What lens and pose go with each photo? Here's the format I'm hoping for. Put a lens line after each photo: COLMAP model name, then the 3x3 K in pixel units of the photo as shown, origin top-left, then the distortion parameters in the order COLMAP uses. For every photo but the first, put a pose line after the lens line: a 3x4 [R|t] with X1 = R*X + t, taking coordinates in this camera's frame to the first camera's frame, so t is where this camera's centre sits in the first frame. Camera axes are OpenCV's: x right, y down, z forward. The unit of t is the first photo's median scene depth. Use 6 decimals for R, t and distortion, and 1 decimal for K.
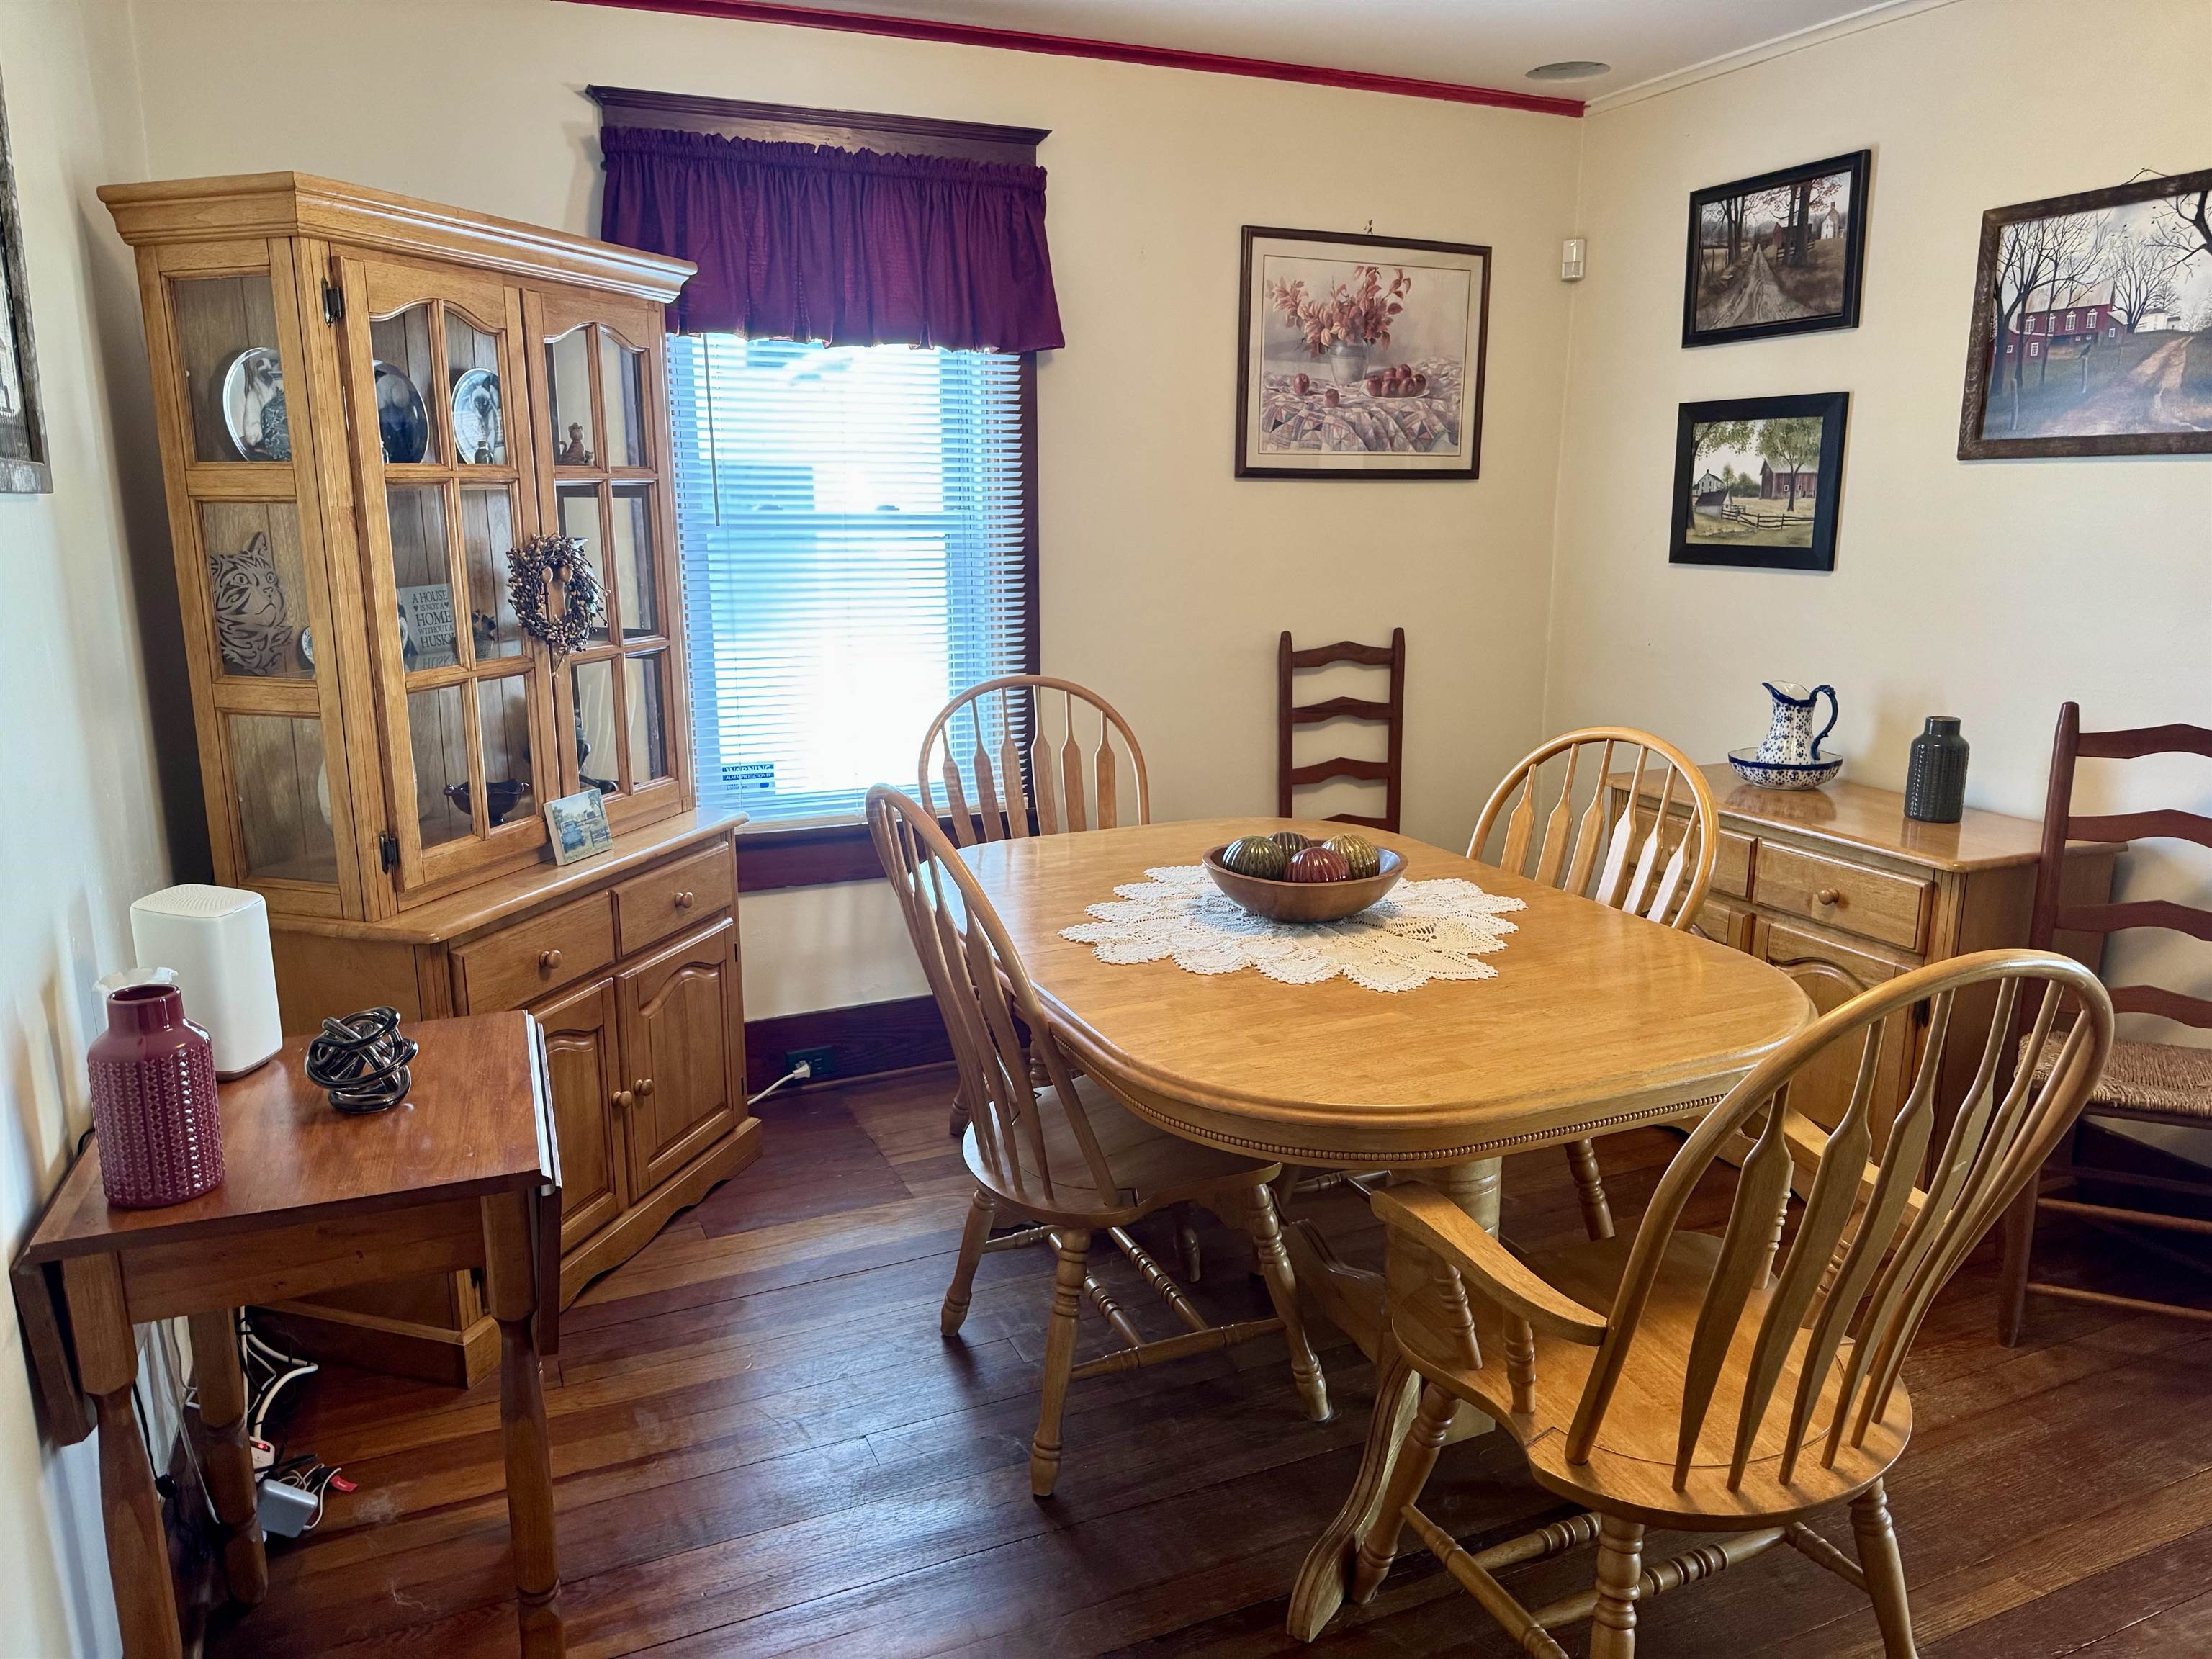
lens RADIAL K [[1549.8, 0, 1091.0], [0, 1549.8, 818.5], [0, 0, 1]] dist [0.070082, -0.091426]
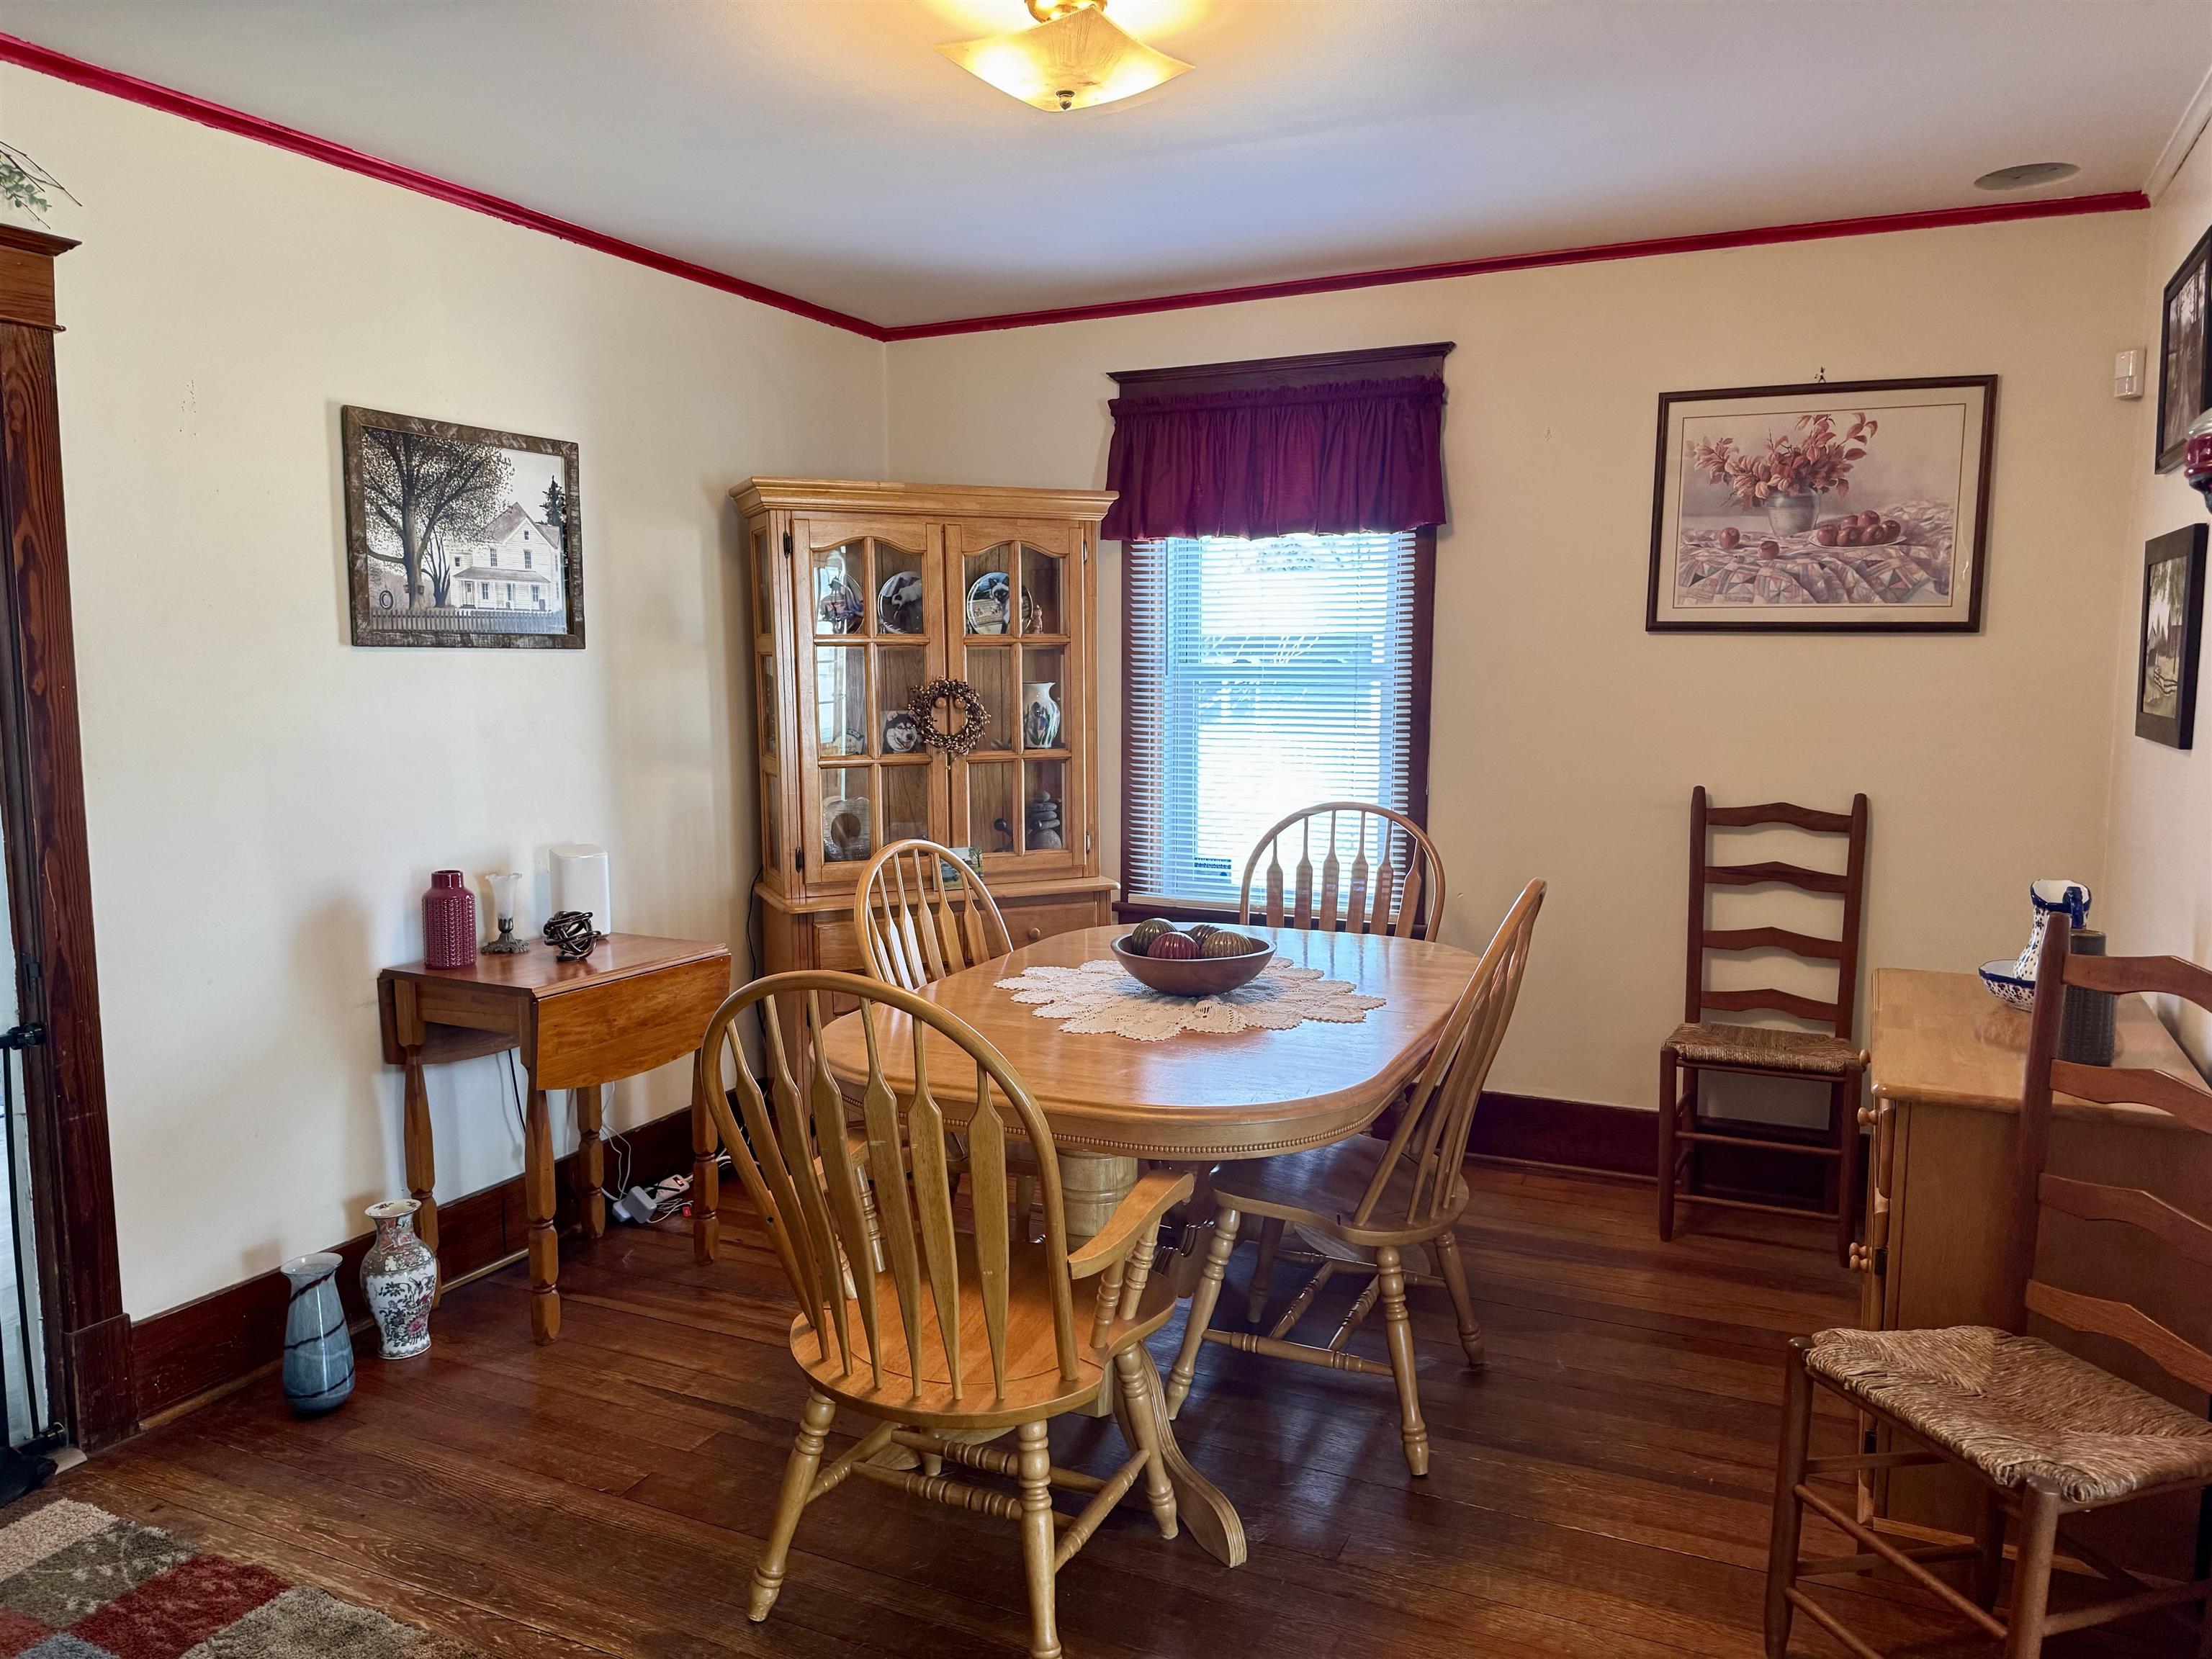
lens RADIAL K [[1549.8, 0, 1096.6], [0, 1549.8, 819.3], [0, 0, 1]] dist [0.070082, -0.091426]
pose [[0.651639, 0.086566, -0.753573, 0.625525], [-0.153532, 0.987956, -0.019273, -0.023607], [0.742828, 0.128257, 0.657082, 0.078054]]
